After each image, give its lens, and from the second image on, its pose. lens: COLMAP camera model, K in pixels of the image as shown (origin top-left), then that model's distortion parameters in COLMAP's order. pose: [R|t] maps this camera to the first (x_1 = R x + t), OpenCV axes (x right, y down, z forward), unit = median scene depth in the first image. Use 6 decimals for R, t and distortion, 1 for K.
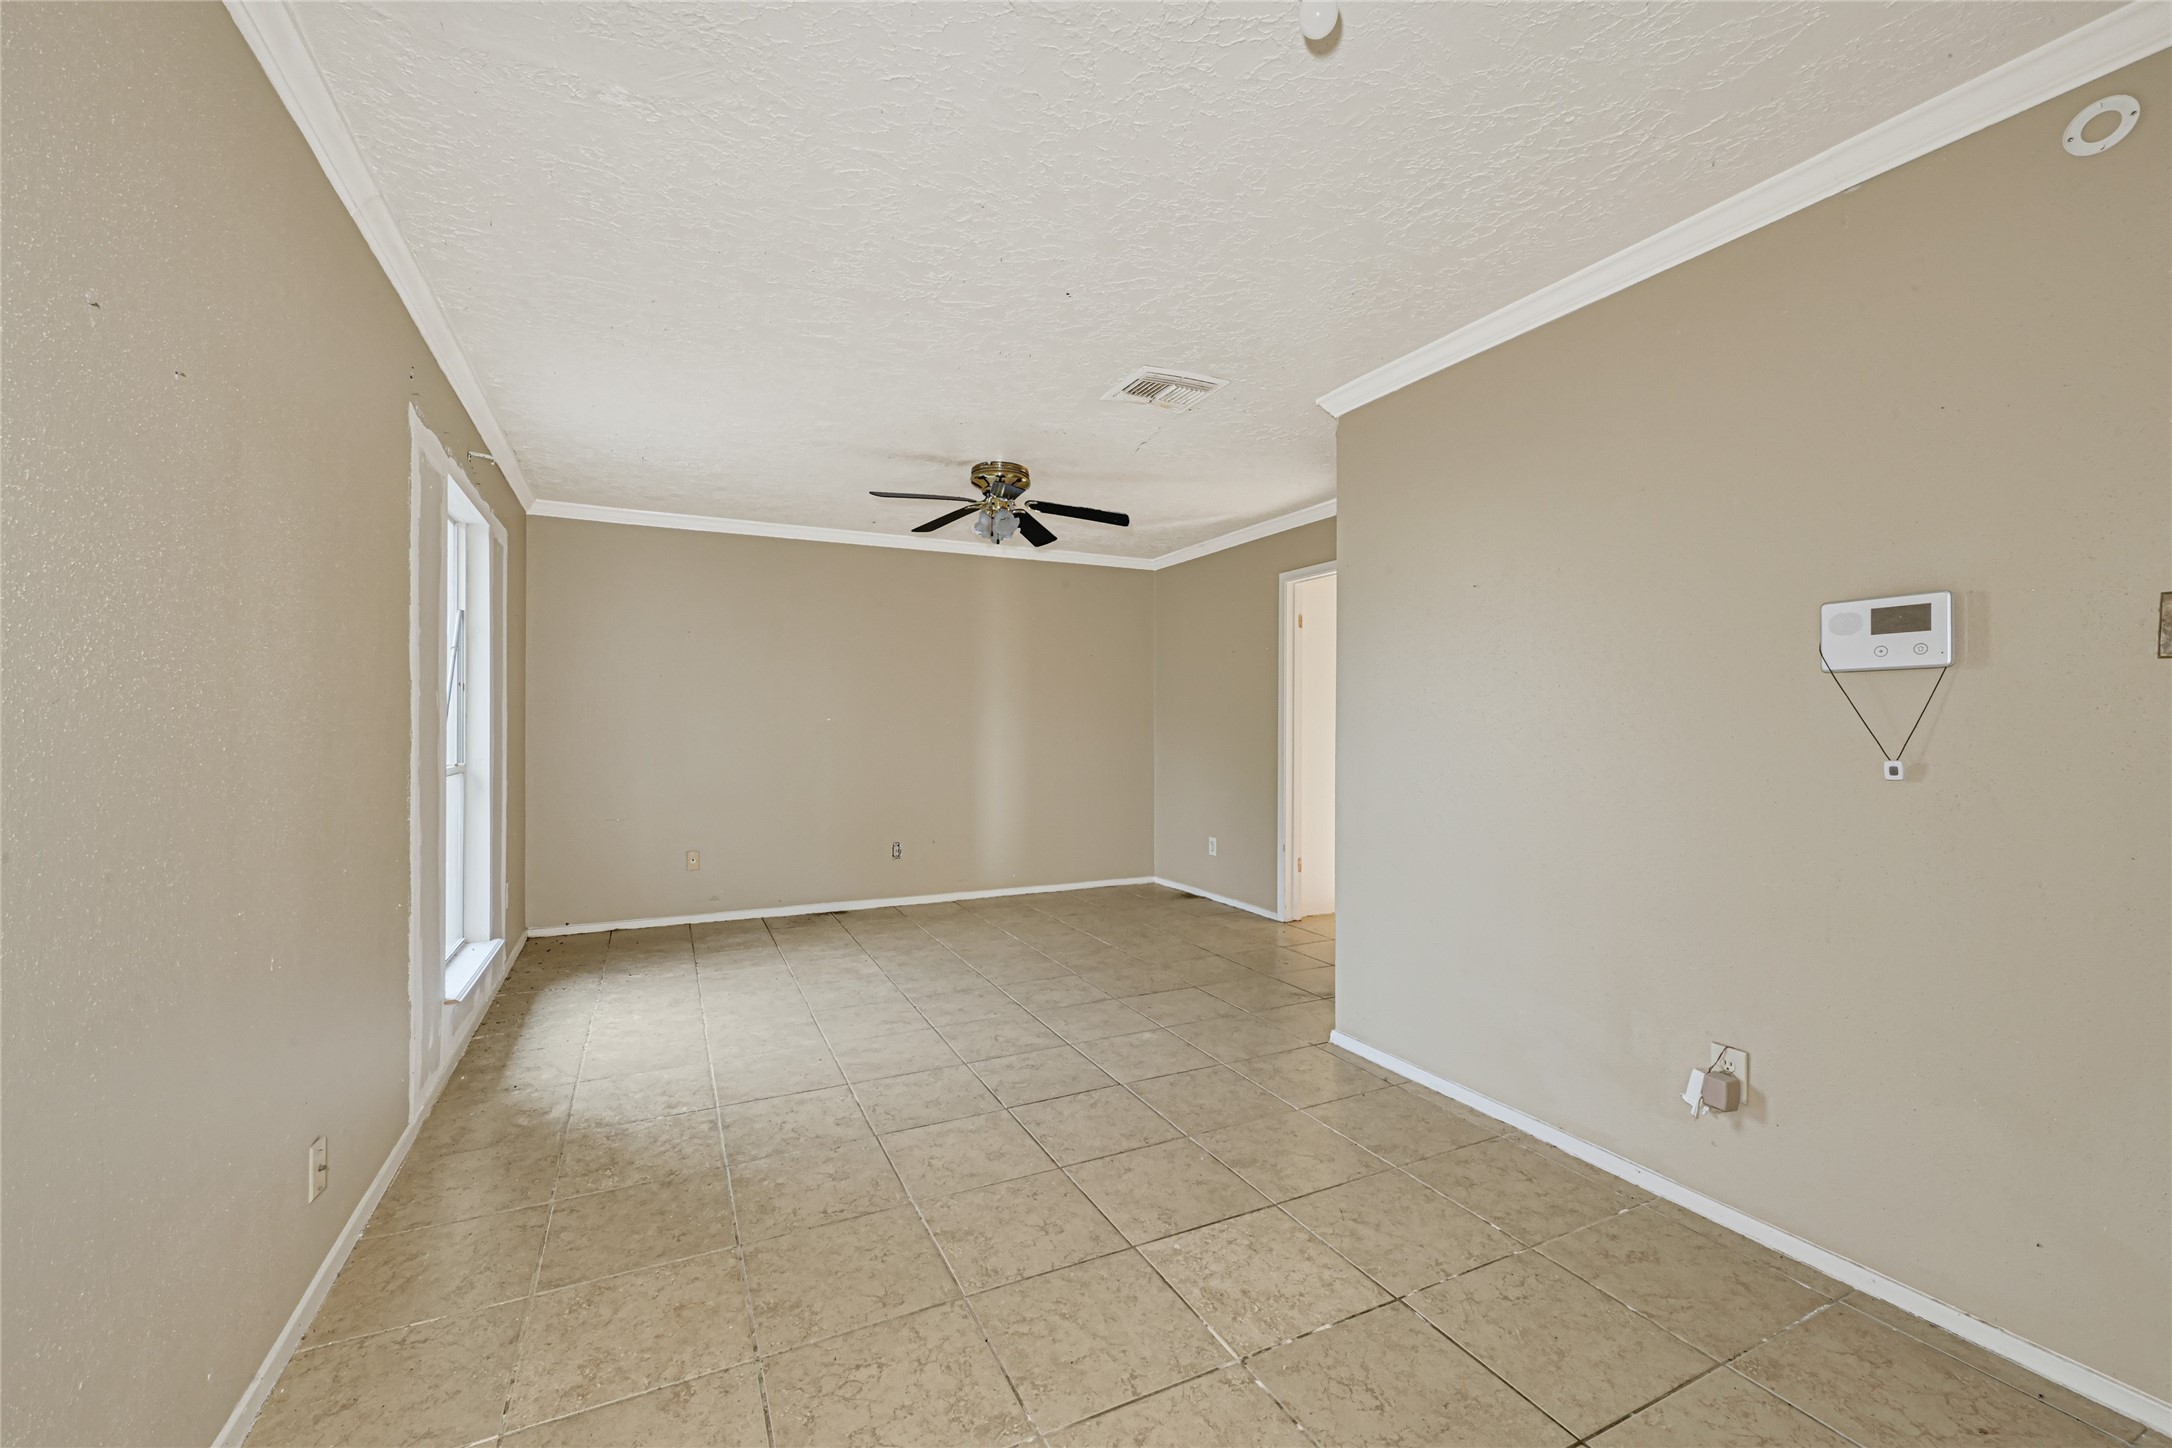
lens RADIAL K [[885.4, 0, 1088.4], [0, 885.4, 722.4], [0, 0, 1]] dist [0.001369, 0.000722]
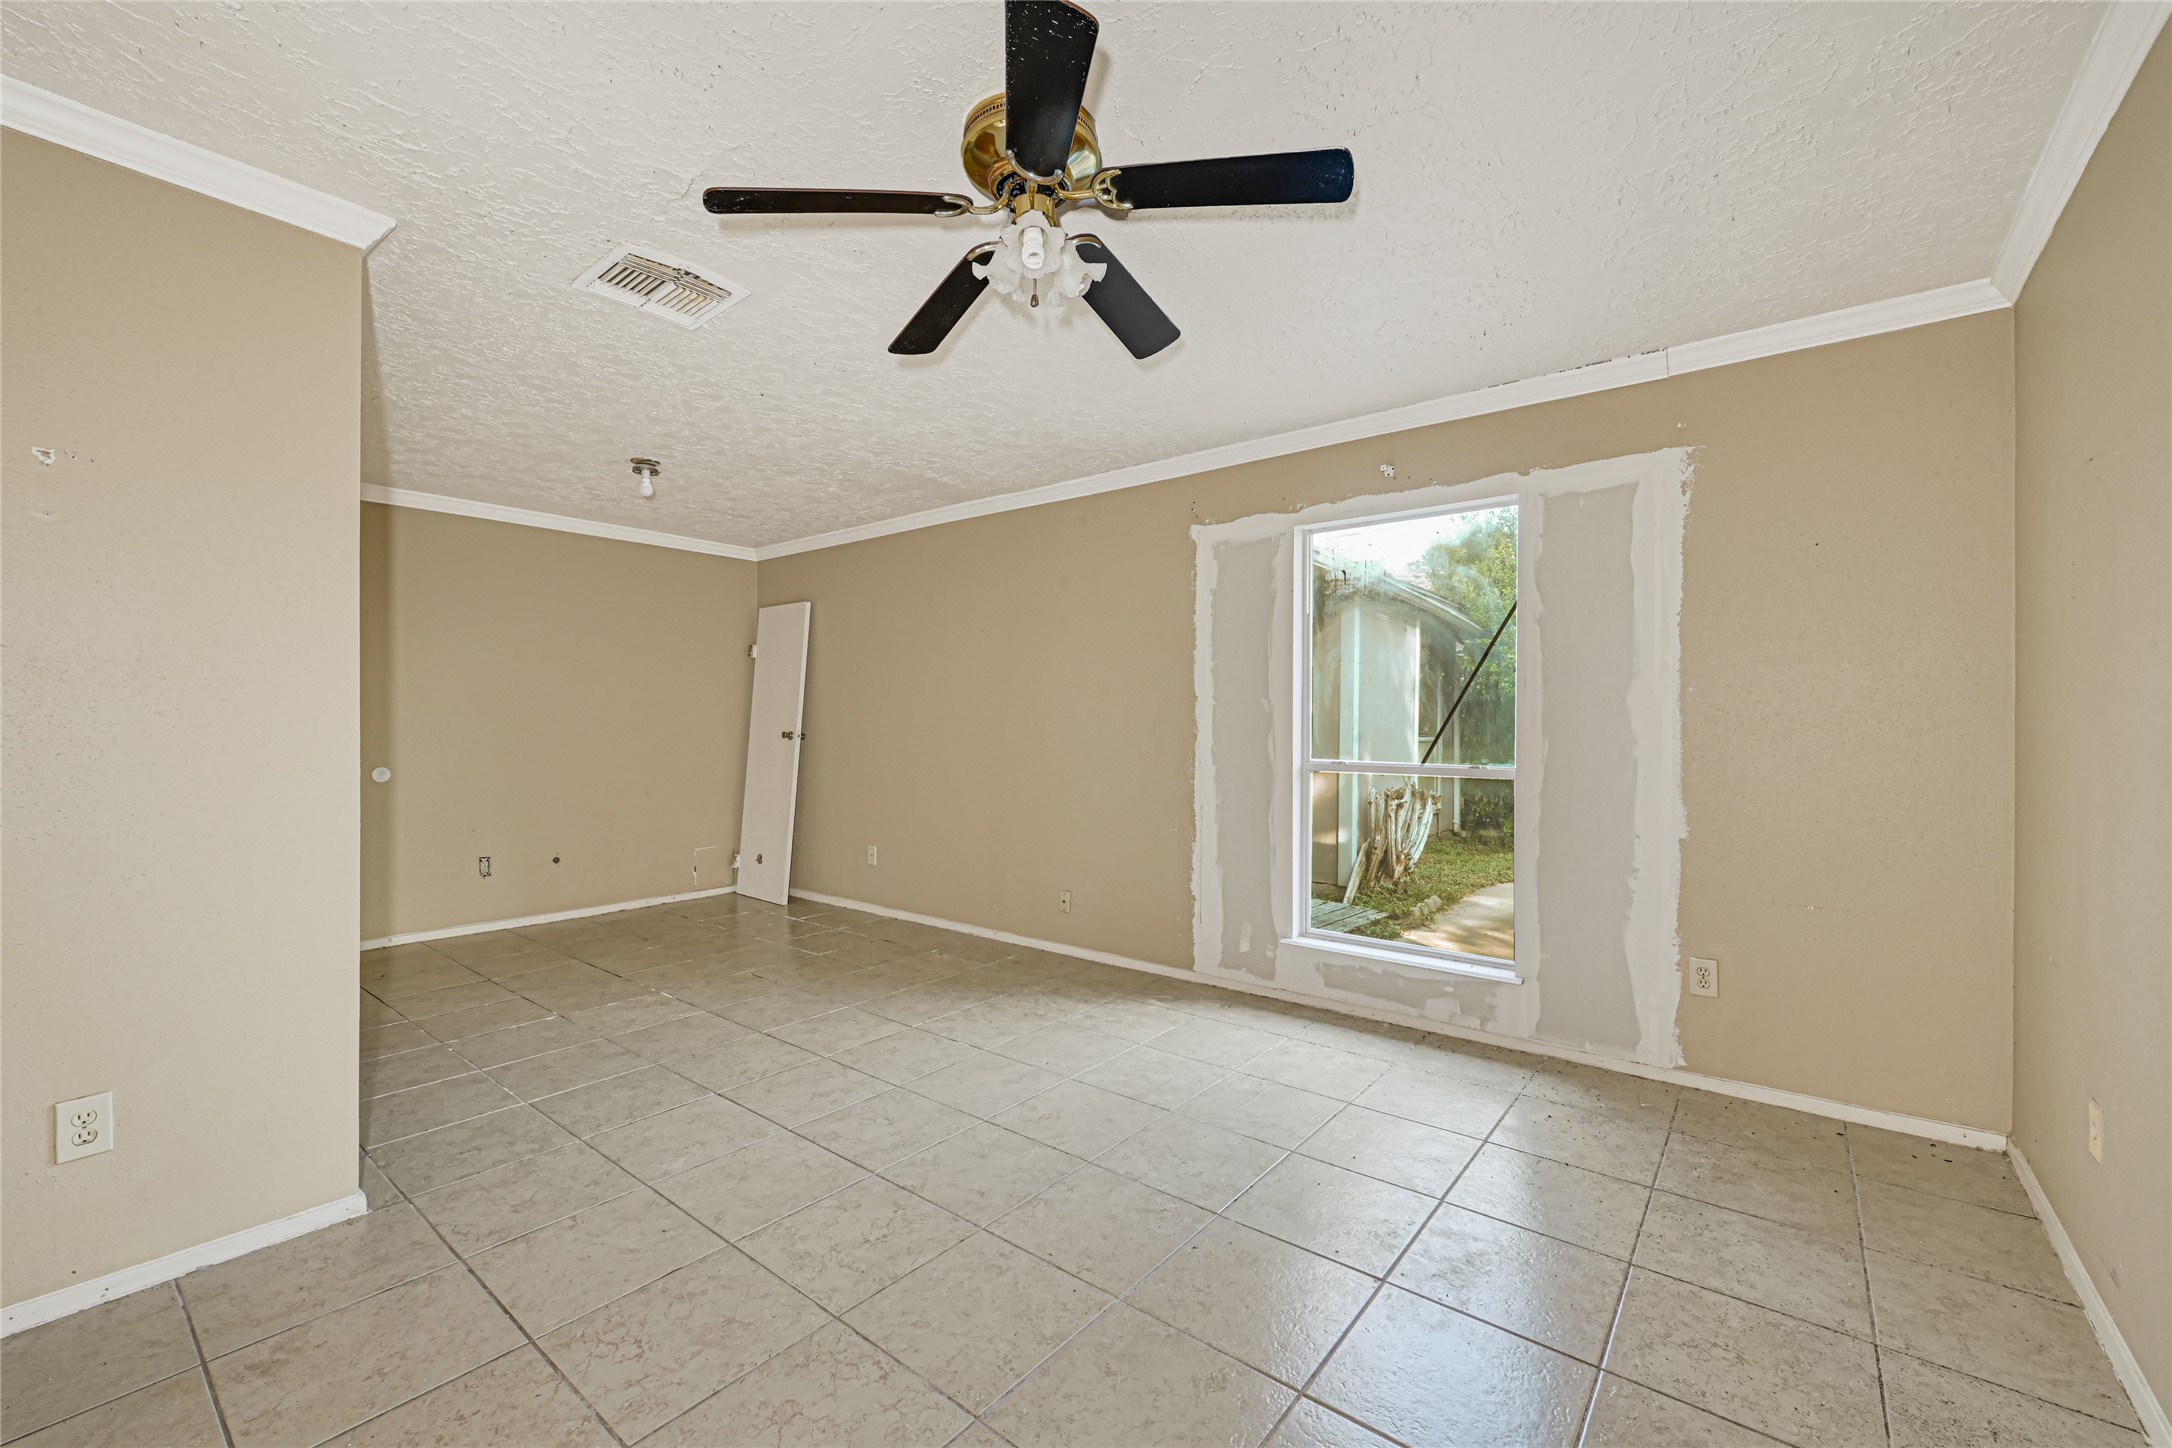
lens RADIAL K [[885.4, 0, 1083.4], [0, 885.4, 722.2], [0, 0, 1]] dist [0.001369, 0.000722]
pose [[-0.906102, -0.002563, -0.423051, 0.081573], [-0.002833, 0.999996, 0.000009, 0.001461], [0.423049, 0.001207, -0.906106, 1.986460]]
